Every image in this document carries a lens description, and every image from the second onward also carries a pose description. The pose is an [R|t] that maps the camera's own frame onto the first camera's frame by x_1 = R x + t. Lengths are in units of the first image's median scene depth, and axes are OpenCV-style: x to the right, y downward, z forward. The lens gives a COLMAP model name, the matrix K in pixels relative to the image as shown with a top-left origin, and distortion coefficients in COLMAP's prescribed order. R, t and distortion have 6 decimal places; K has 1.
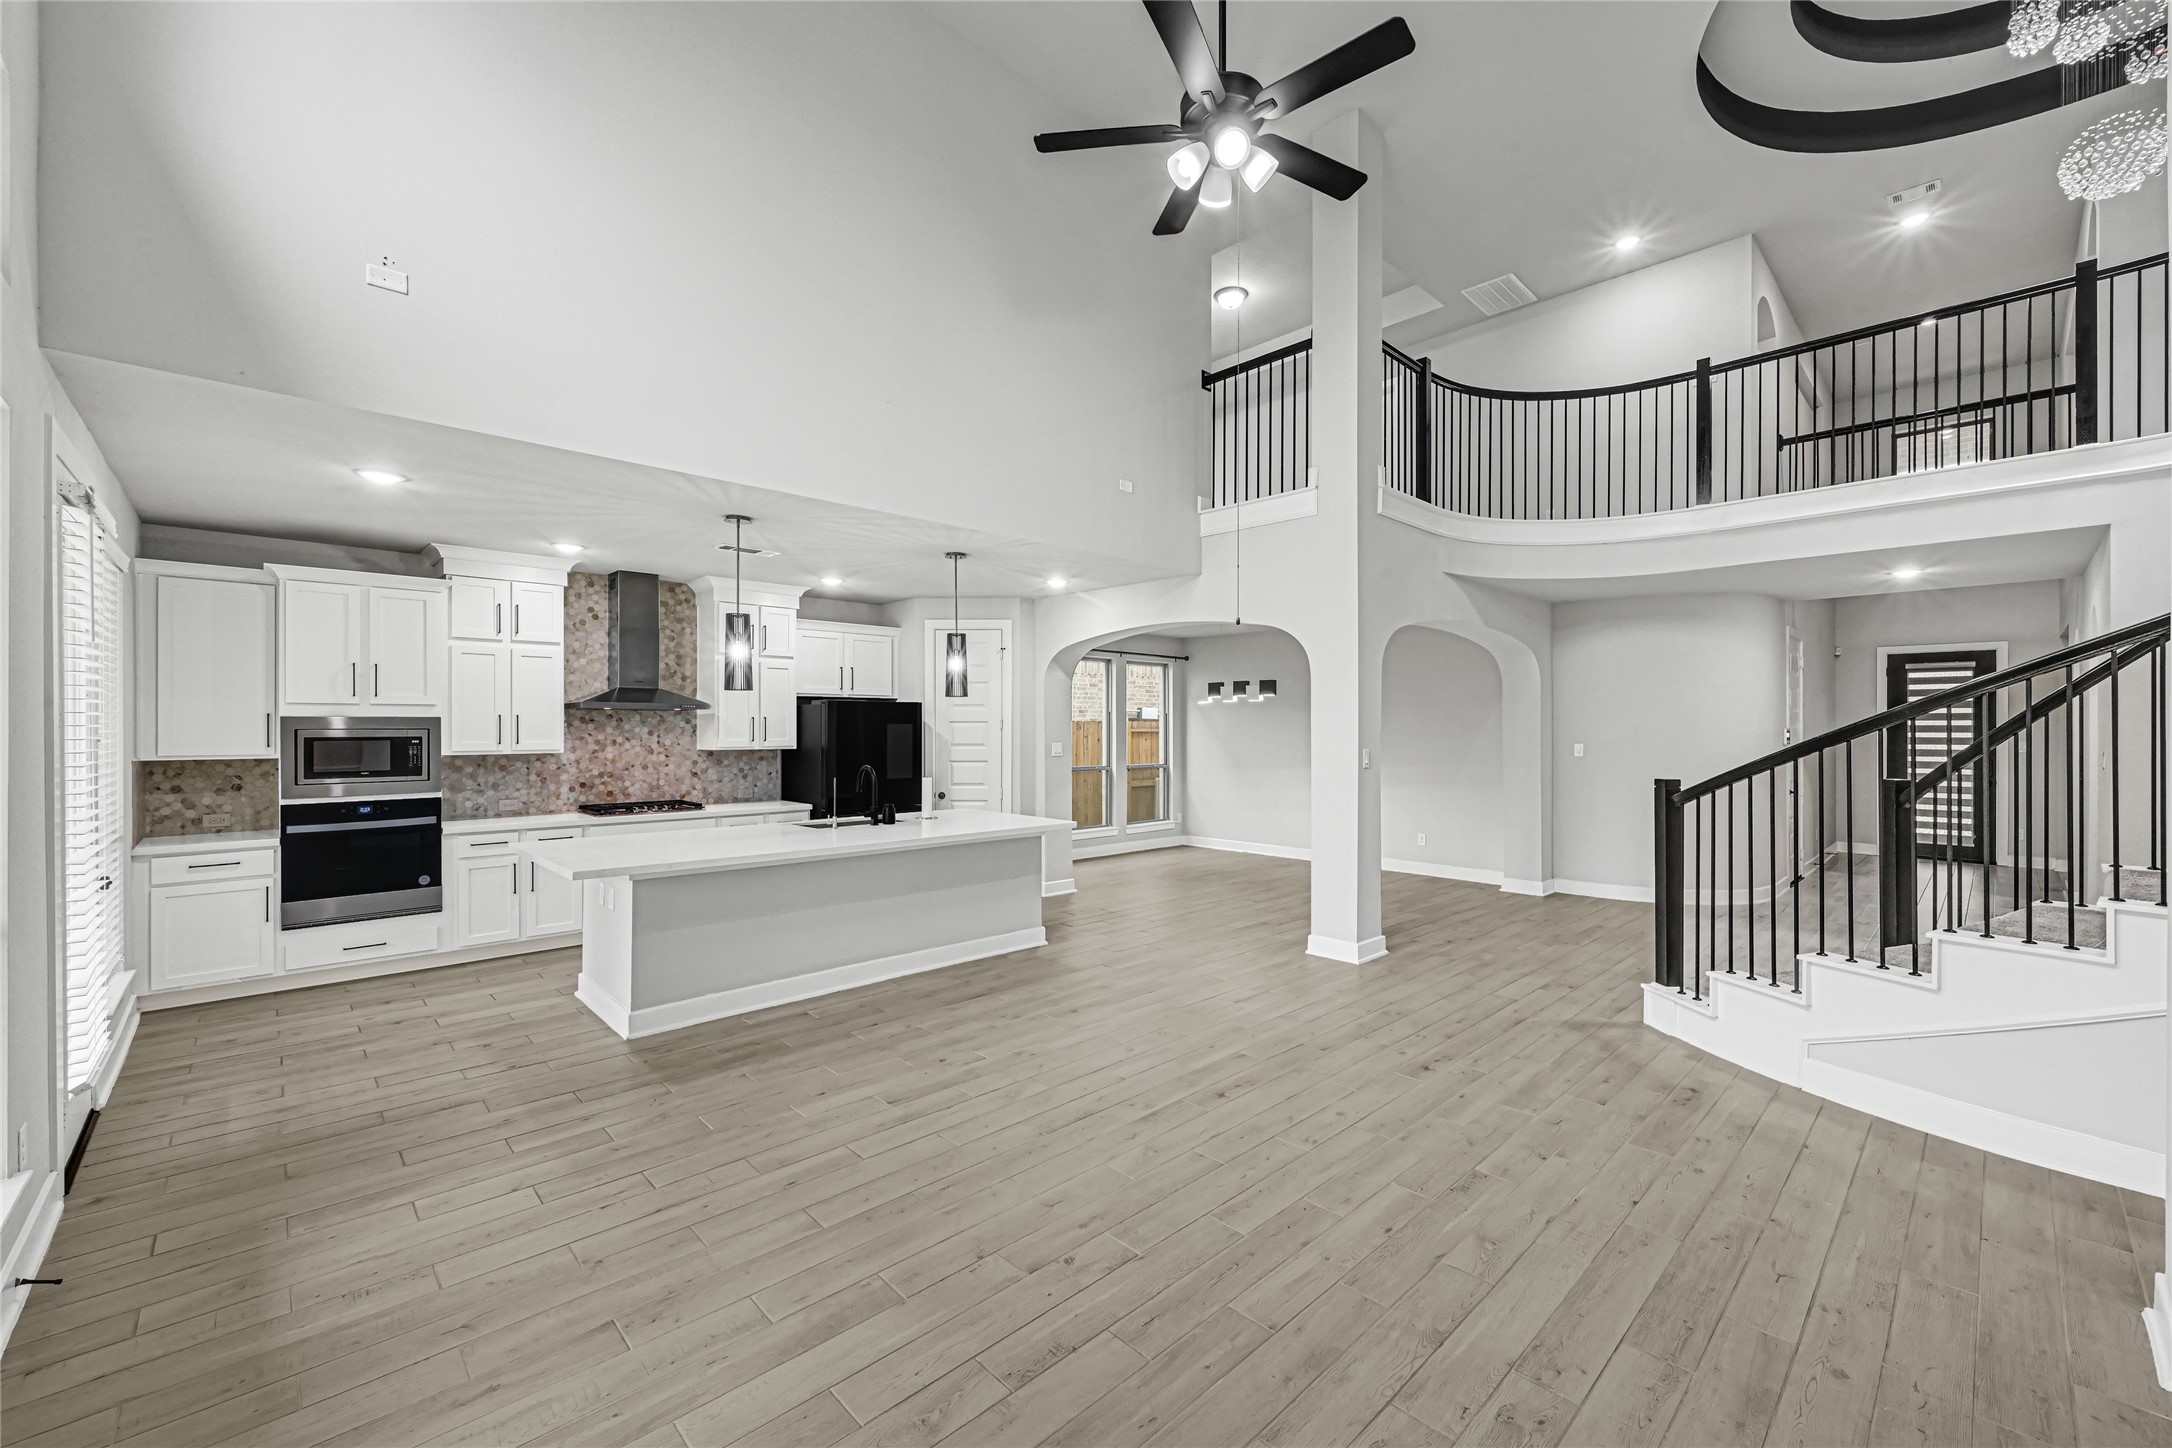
lens RADIAL K [[868.3, 0, 1092.9], [0, 868.3, 727.6], [0, 0, 1]] dist [-0.000489, -0.000050]
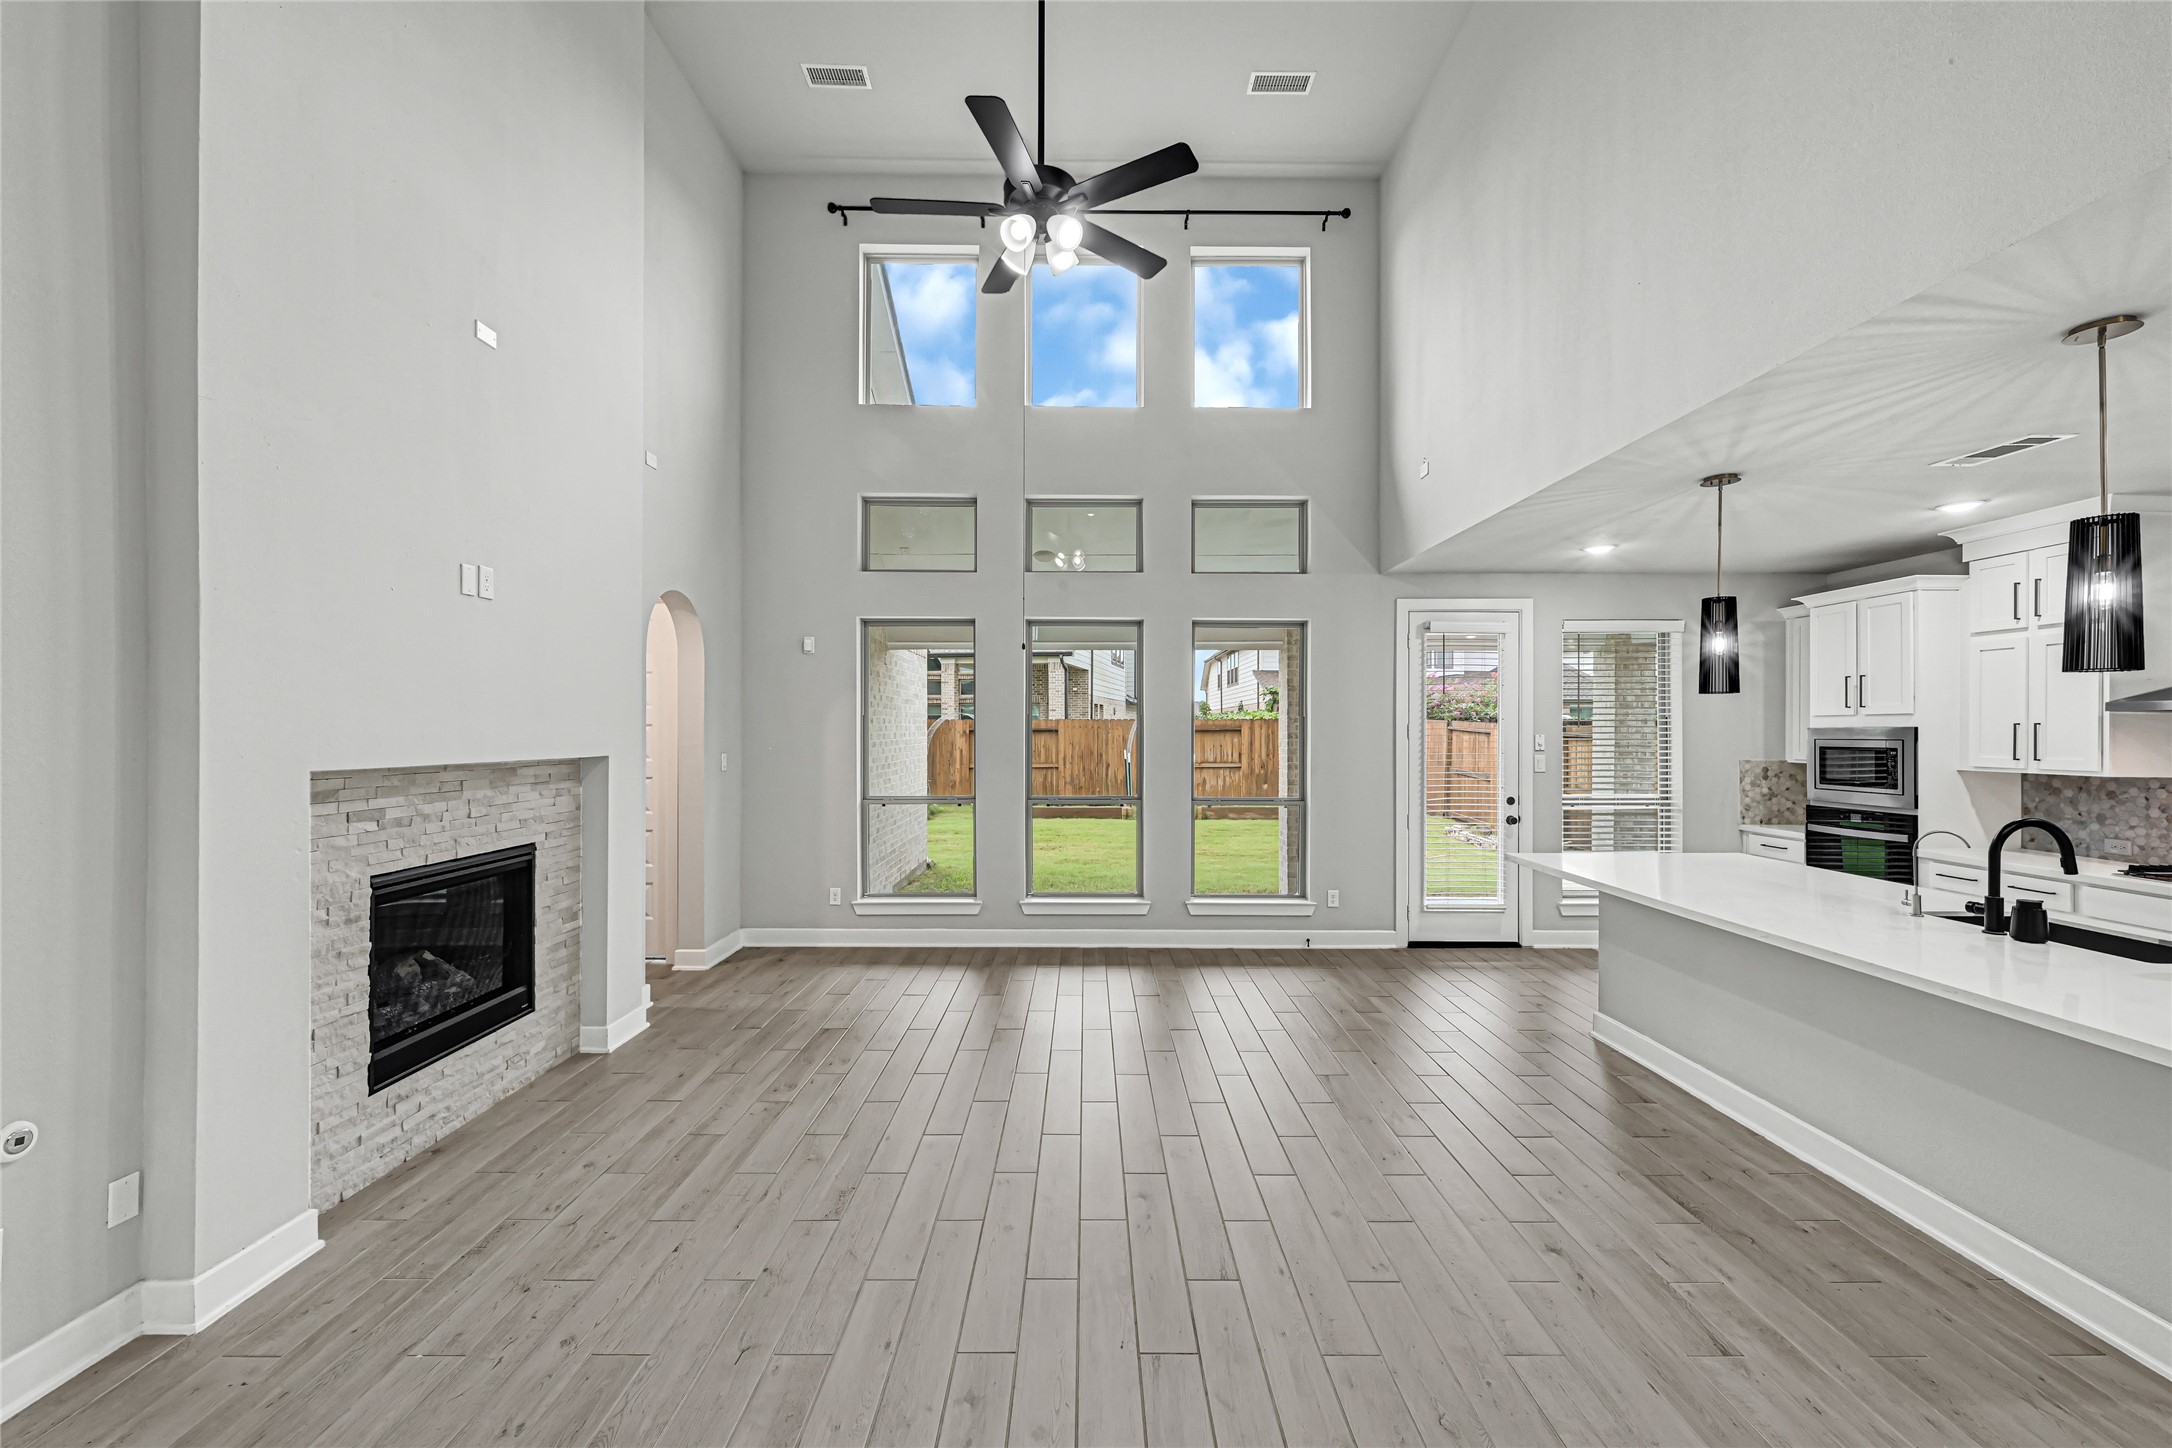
lens RADIAL K [[868.3, 0, 1092.9], [0, 868.3, 727.6], [0, 0, 1]] dist [-0.000489, -0.000050]
pose [[-0.686380, -0.002445, -0.727239, 0.425961], [-0.001761, 0.999997, -0.001700, -0.007347], [0.727241, 0.000114, -0.686382, 0.840950]]
